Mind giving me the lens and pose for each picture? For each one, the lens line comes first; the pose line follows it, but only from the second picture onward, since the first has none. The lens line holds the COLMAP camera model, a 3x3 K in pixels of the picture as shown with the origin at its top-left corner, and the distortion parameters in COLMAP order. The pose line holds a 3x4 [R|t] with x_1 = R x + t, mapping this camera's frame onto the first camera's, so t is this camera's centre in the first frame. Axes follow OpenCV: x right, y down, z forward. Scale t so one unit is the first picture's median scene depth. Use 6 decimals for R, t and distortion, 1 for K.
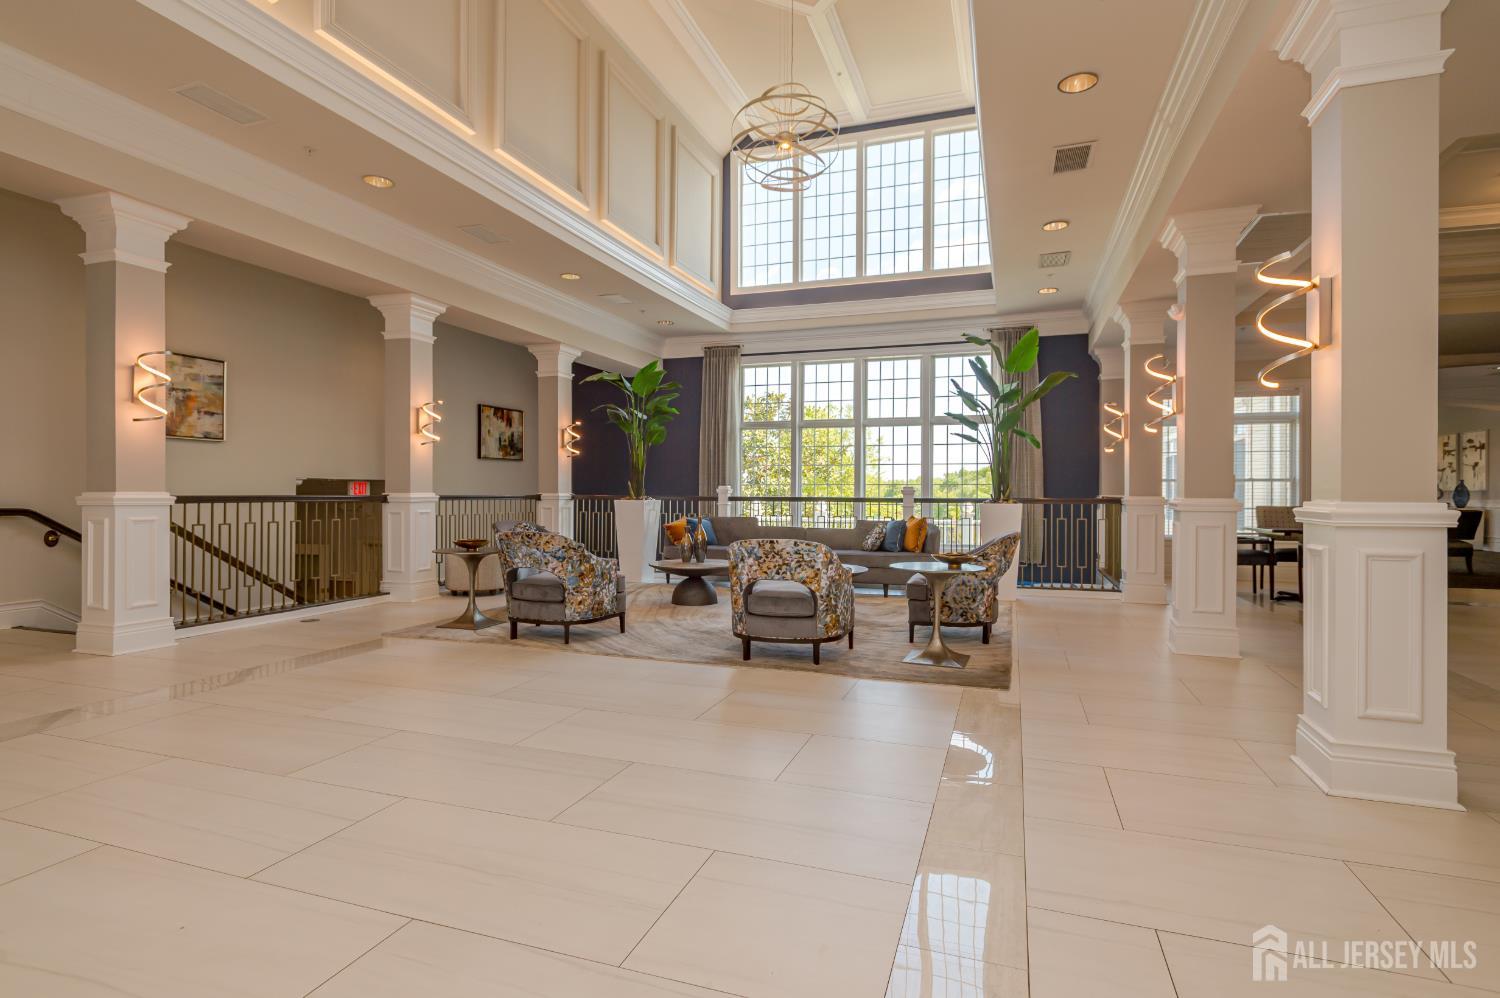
lens RADIAL K [[712.8, 0, 772.1], [0, 712.8, 496.3], [0, 0, 1]] dist [-0.021138, 0.000308]
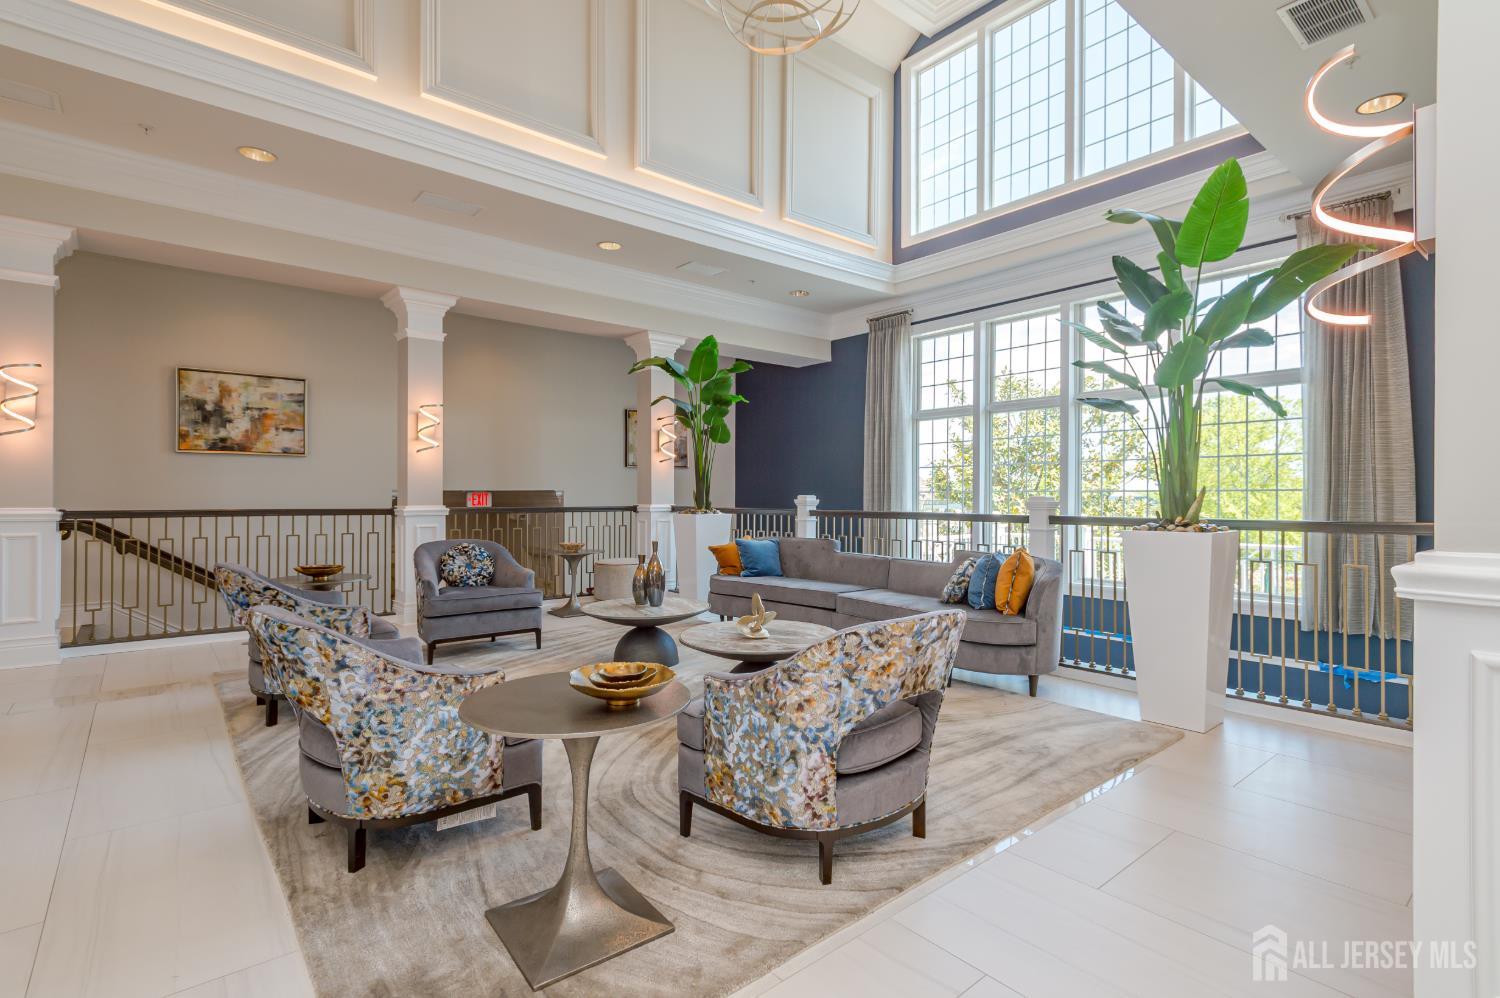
lens RADIAL K [[711.3, 0, 748.4], [0, 711.3, 495.5], [0, 0, 1]] dist [0.004614, -0.000089]
pose [[0.860337, -0.004240, -0.509708, 0.301048], [-0.000577, 0.999957, -0.009292, -0.009212], [0.509725, 0.008289, 0.860297, 0.390290]]
